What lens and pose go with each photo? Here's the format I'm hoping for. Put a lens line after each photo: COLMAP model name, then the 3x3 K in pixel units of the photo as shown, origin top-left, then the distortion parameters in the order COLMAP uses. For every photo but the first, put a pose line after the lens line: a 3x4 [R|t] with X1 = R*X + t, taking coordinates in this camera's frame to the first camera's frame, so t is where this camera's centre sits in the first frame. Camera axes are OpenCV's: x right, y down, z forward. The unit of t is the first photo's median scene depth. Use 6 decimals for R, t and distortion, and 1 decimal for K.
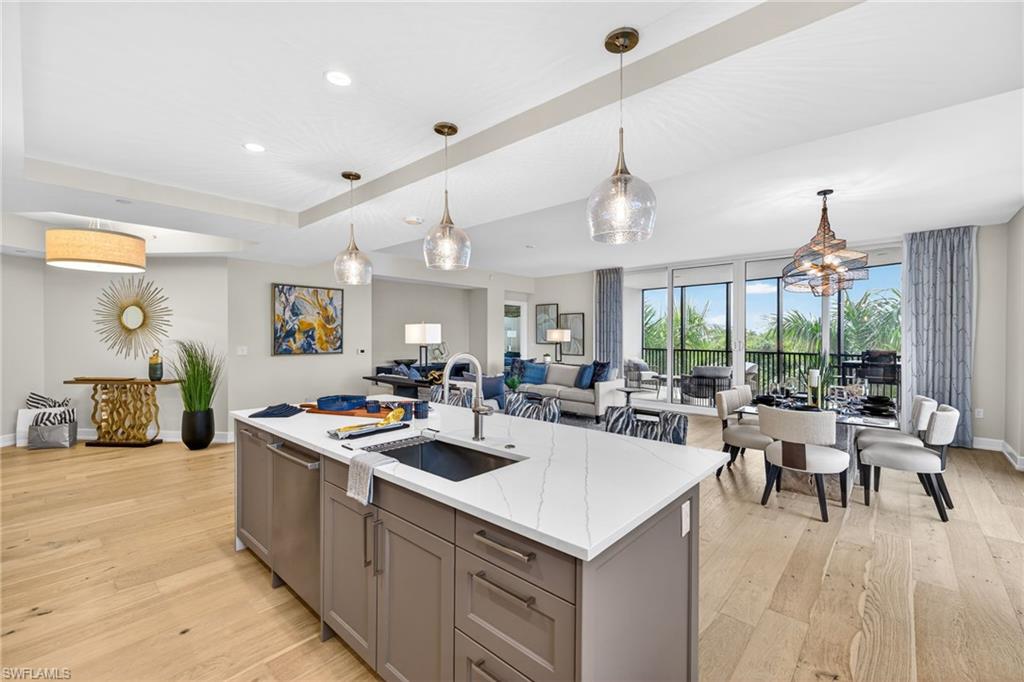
lens RADIAL K [[427.1, 0, 513.7], [0, 427.1, 335.1], [0, 0, 1]] dist [0.002037, 0.000041]
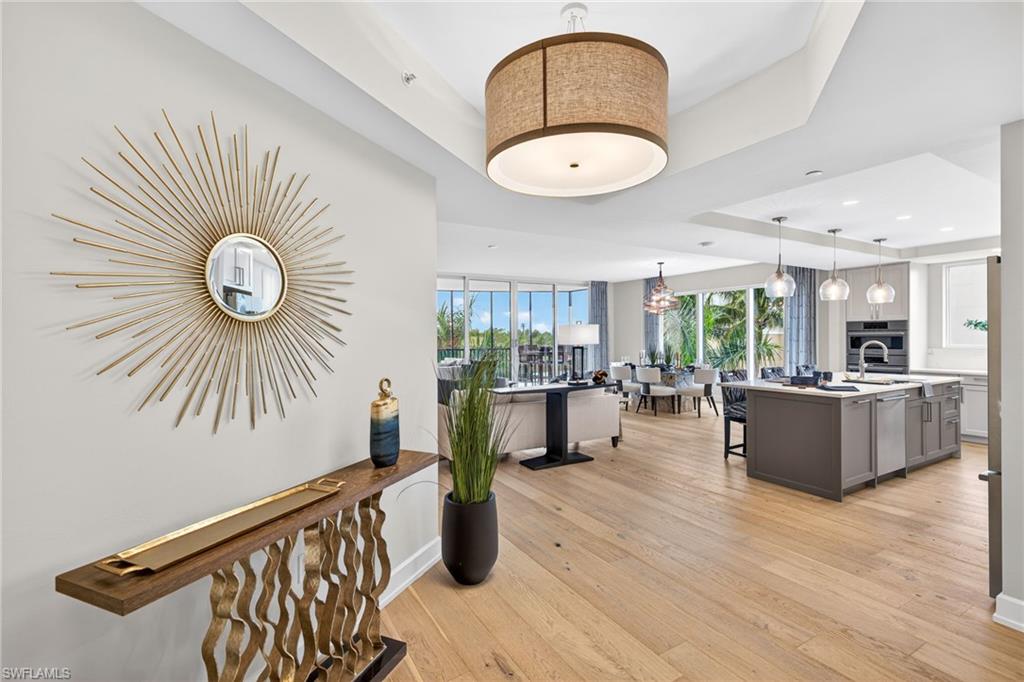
lens RADIAL K [[469.0, 0, 512.1], [0, 469.0, 336.0], [0, 0, 1]] dist [0.000234, -0.000060]
pose [[0.309122, -0.006670, 0.950999, -1.180573], [0.007396, 0.999962, 0.004609, -0.004703], [-0.950994, 0.005609, 0.309160, 0.774819]]
